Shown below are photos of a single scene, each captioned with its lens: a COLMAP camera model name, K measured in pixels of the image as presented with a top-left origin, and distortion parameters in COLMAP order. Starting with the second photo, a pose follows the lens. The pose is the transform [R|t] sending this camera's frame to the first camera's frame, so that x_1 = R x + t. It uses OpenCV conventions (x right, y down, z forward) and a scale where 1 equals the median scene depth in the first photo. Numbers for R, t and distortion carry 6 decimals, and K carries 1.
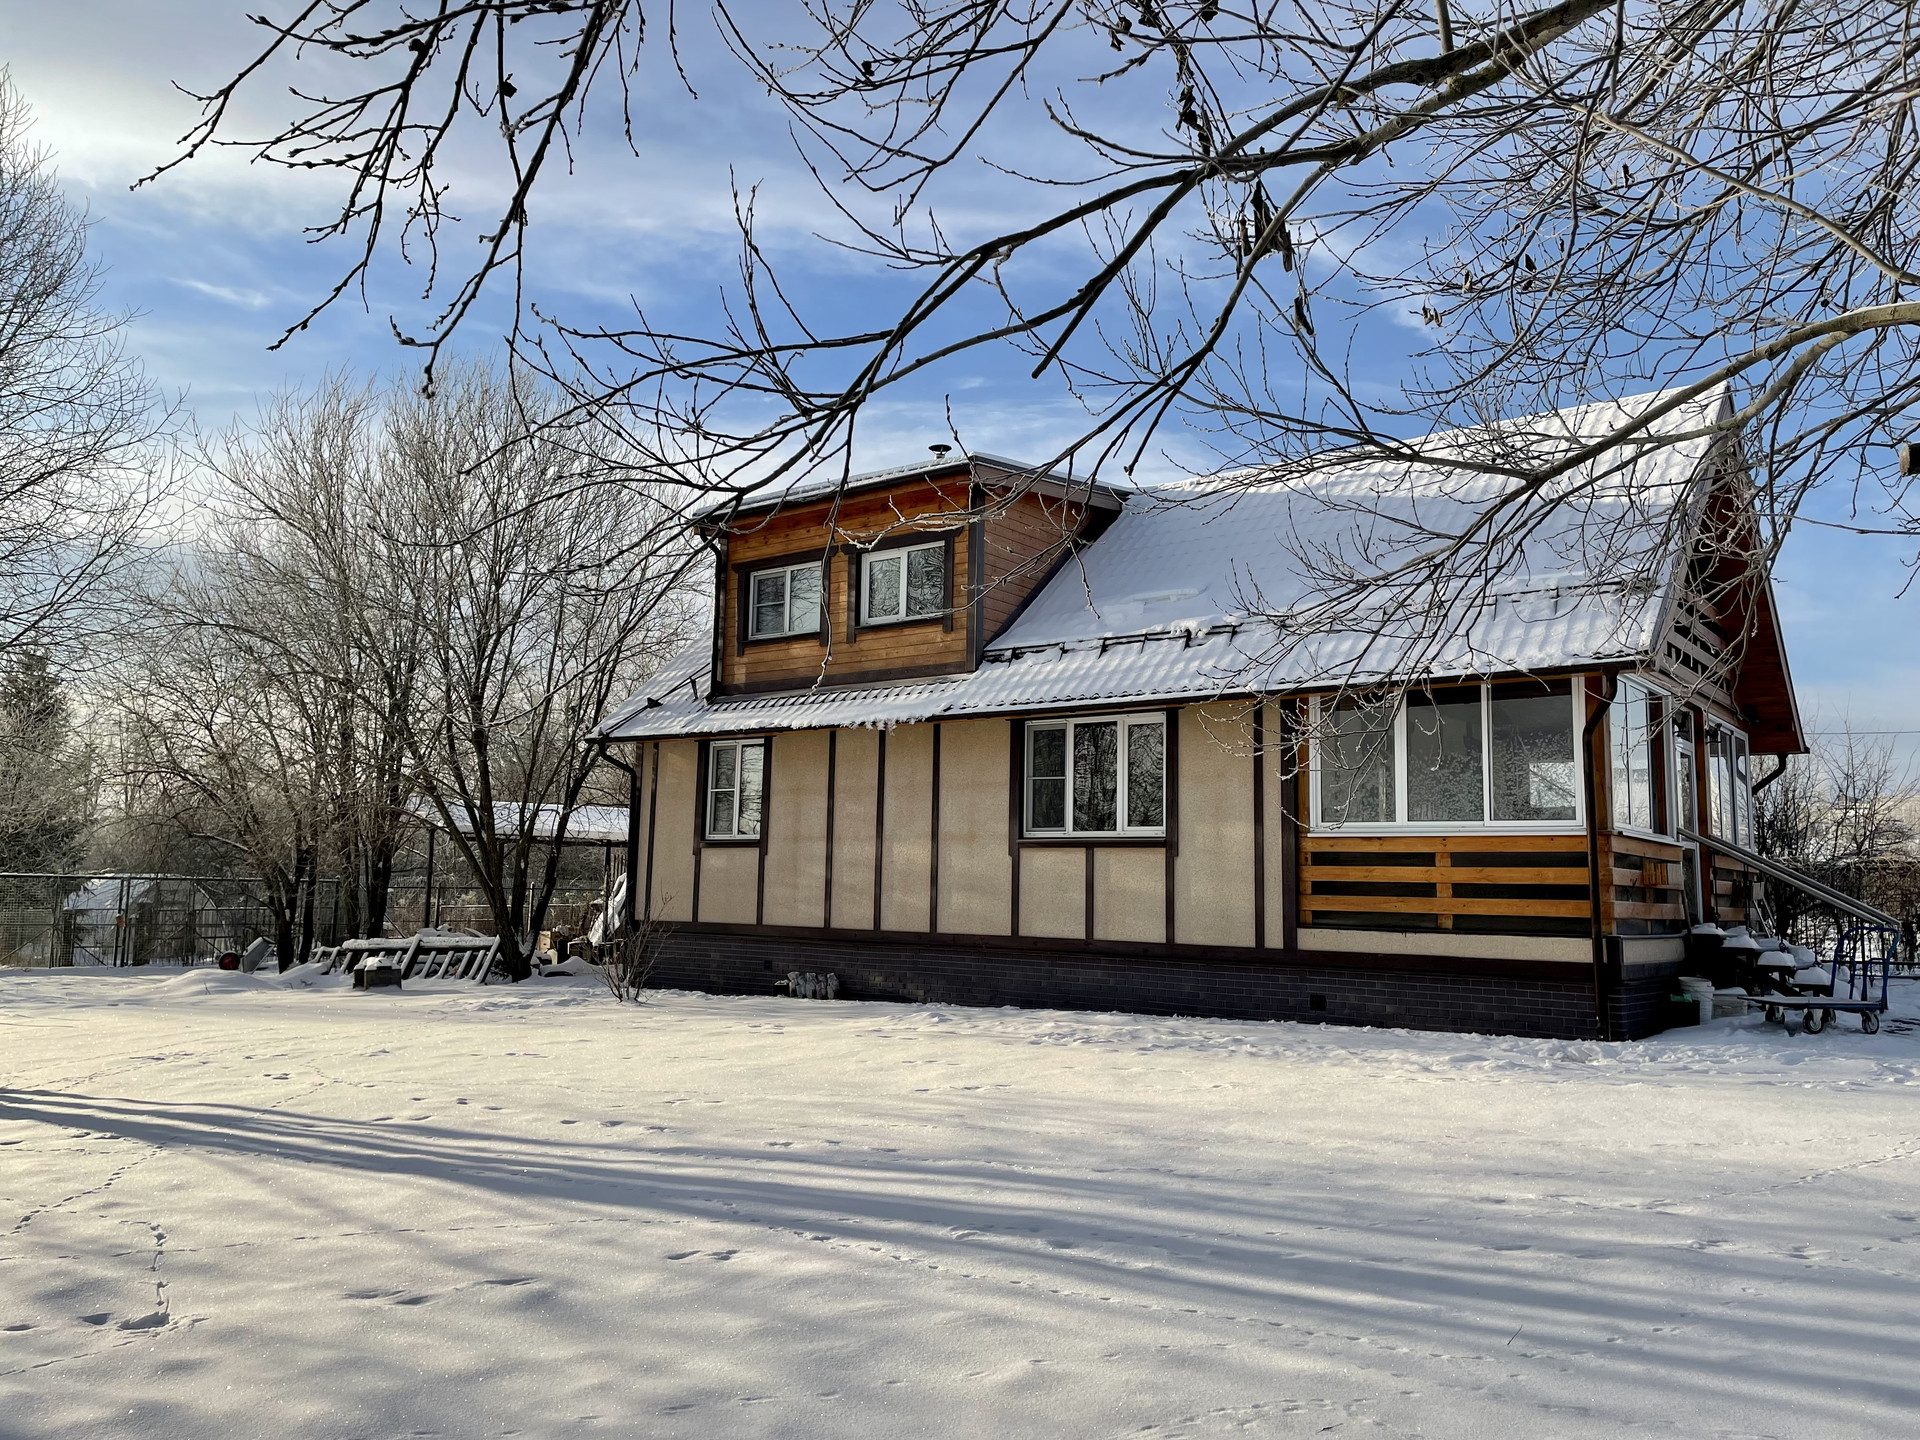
lens RADIAL K [[1451.3, 0, 961.1], [0, 1451.3, 727.7], [0, 0, 1]] dist [0.052532, -0.037324]
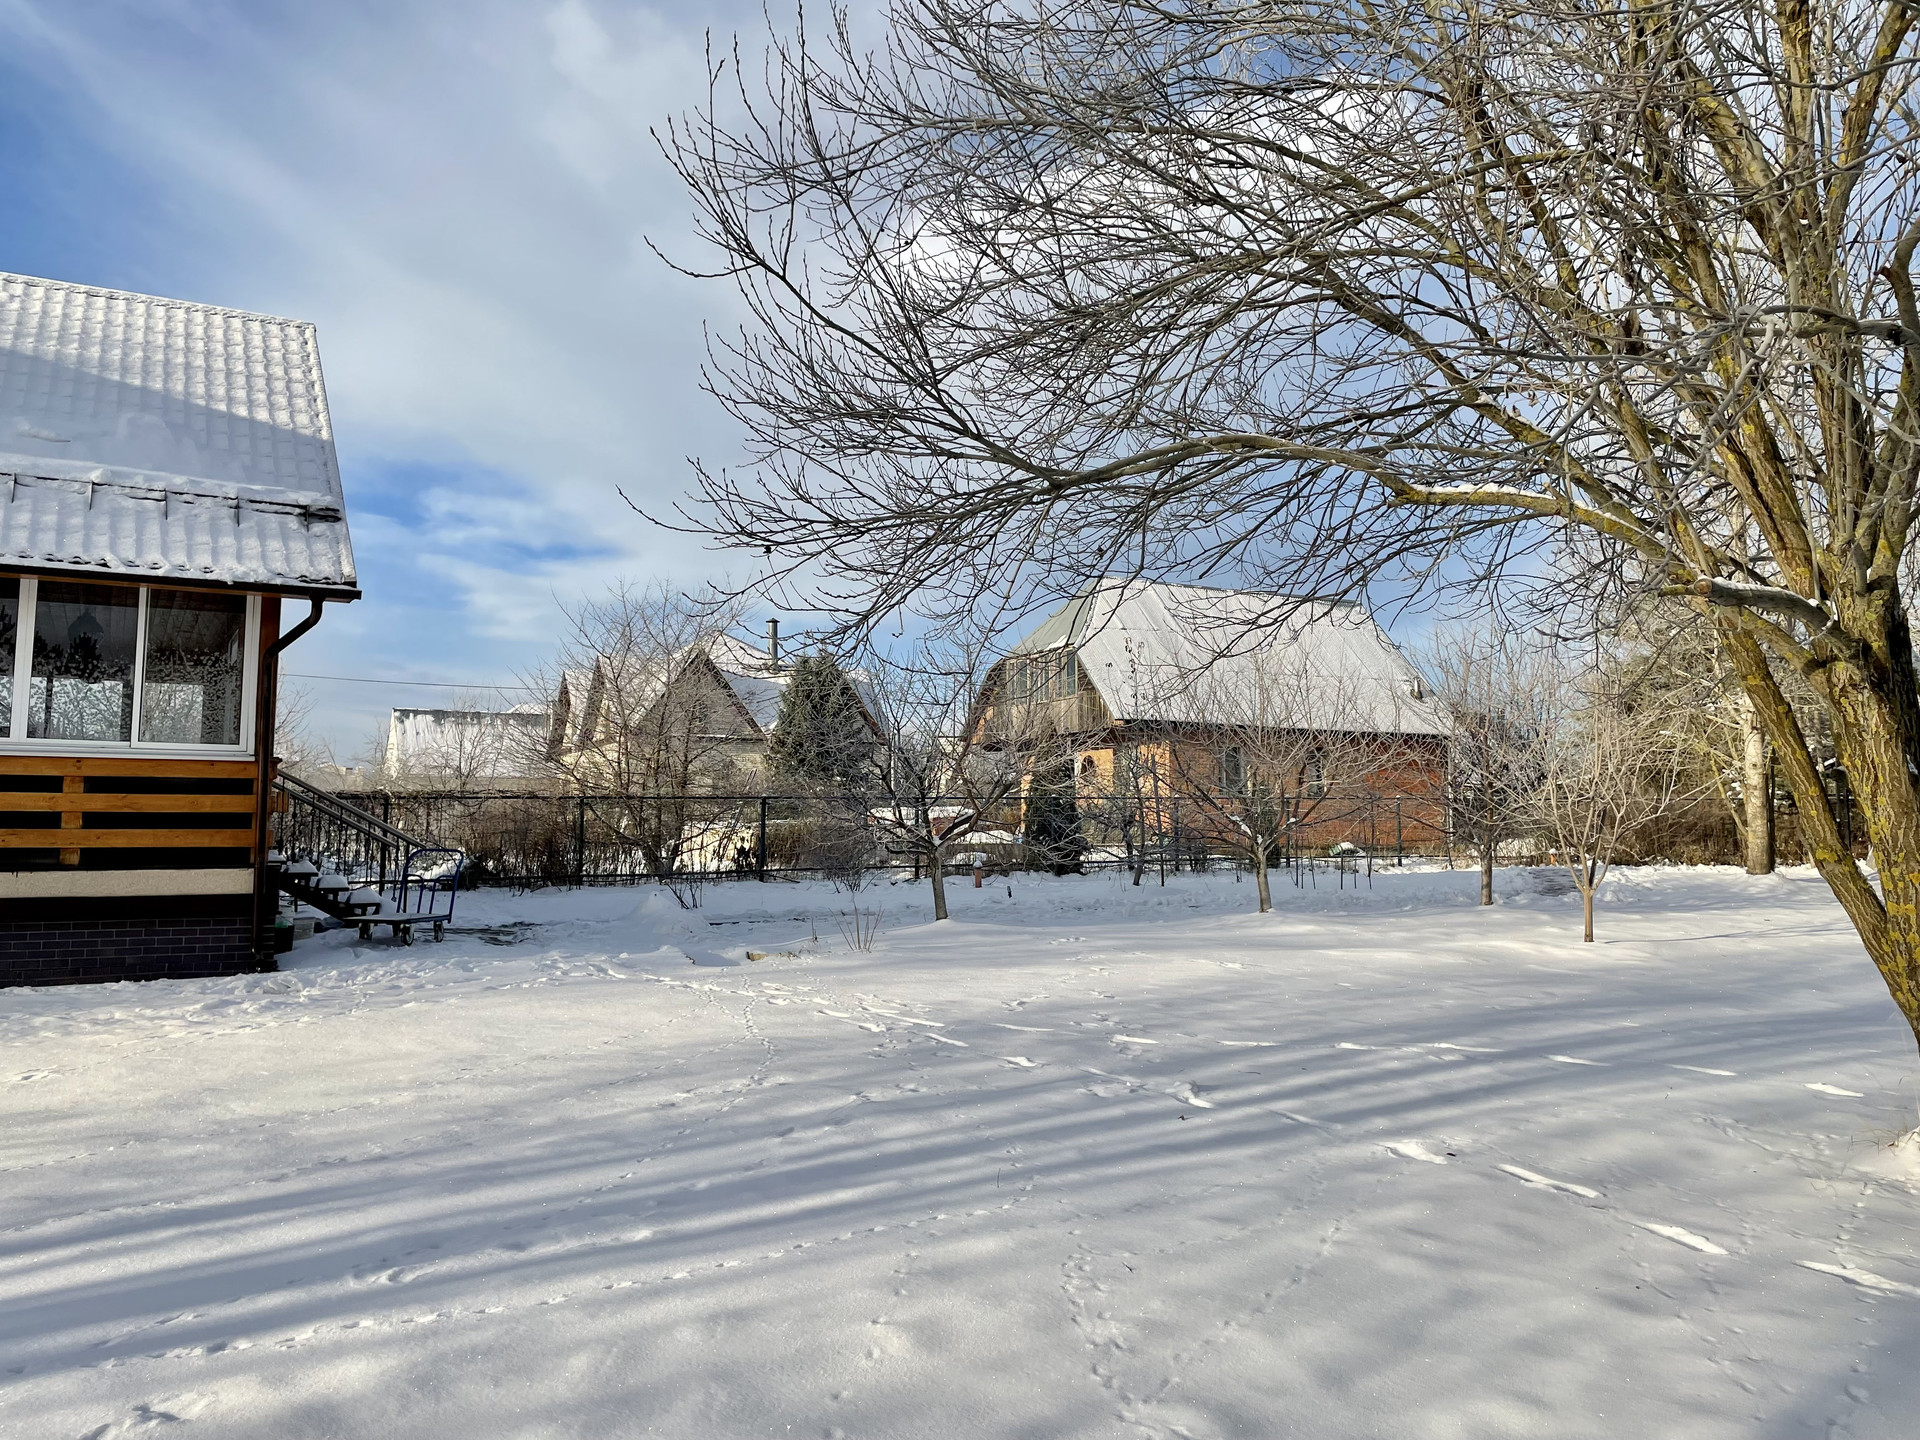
lens RADIAL K [[1451.3, 0, 960.4], [0, 1451.3, 713.2], [0, 0, 1]] dist [0.052532, -0.037324]
pose [[0.407726, 0.065807, 0.910730, -0.248319], [-0.100096, 0.994610, -0.027056, 0.020621], [-0.907601, -0.080129, 0.412116, 0.181140]]
